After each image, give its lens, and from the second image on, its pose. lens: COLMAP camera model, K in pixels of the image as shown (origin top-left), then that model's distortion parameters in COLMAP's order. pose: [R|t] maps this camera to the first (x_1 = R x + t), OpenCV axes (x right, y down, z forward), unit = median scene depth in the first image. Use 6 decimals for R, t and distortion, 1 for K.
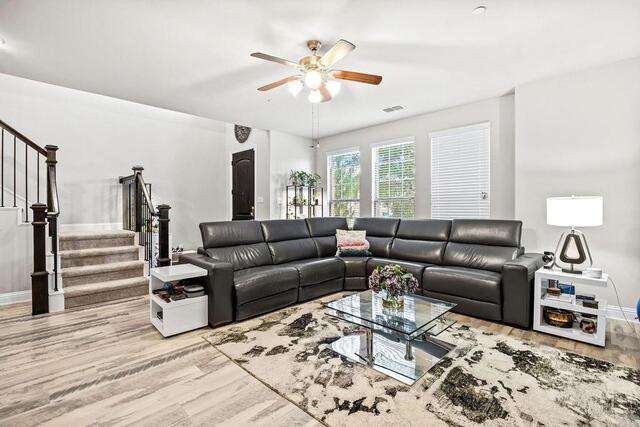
lens RADIAL K [[308.6, 0, 321.6], [0, 308.6, 212.2], [0, 0, 1]] dist [-0.017952, -0.000074]
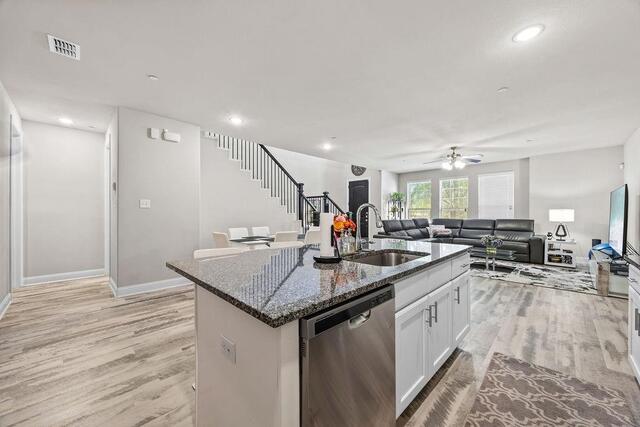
lens RADIAL K [[254.9, 0, 318.7], [0, 254.9, 215.6], [0, 0, 1]] dist [0.001263, -0.000102]
pose [[0.999949, 0.002088, -0.009890, -0.997518], [-0.002078, 0.999997, 0.001037, -0.000266], [0.009892, -0.001017, 0.999951, -0.966414]]
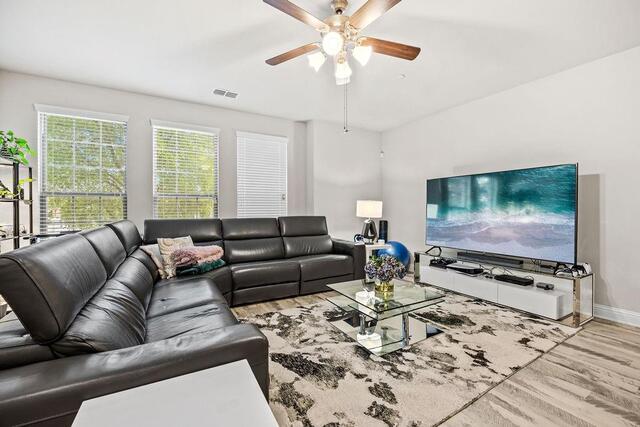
lens RADIAL K [[276.5, 0, 319.9], [0, 276.5, 211.6], [0, 0, 1]] dist [-0.002316, -0.000044]
pose [[0.221165, -0.012566, 0.975155, -0.713069], [0.009277, 0.999899, 0.010781, -0.008251], [-0.975192, 0.006662, 0.221259, 0.841699]]
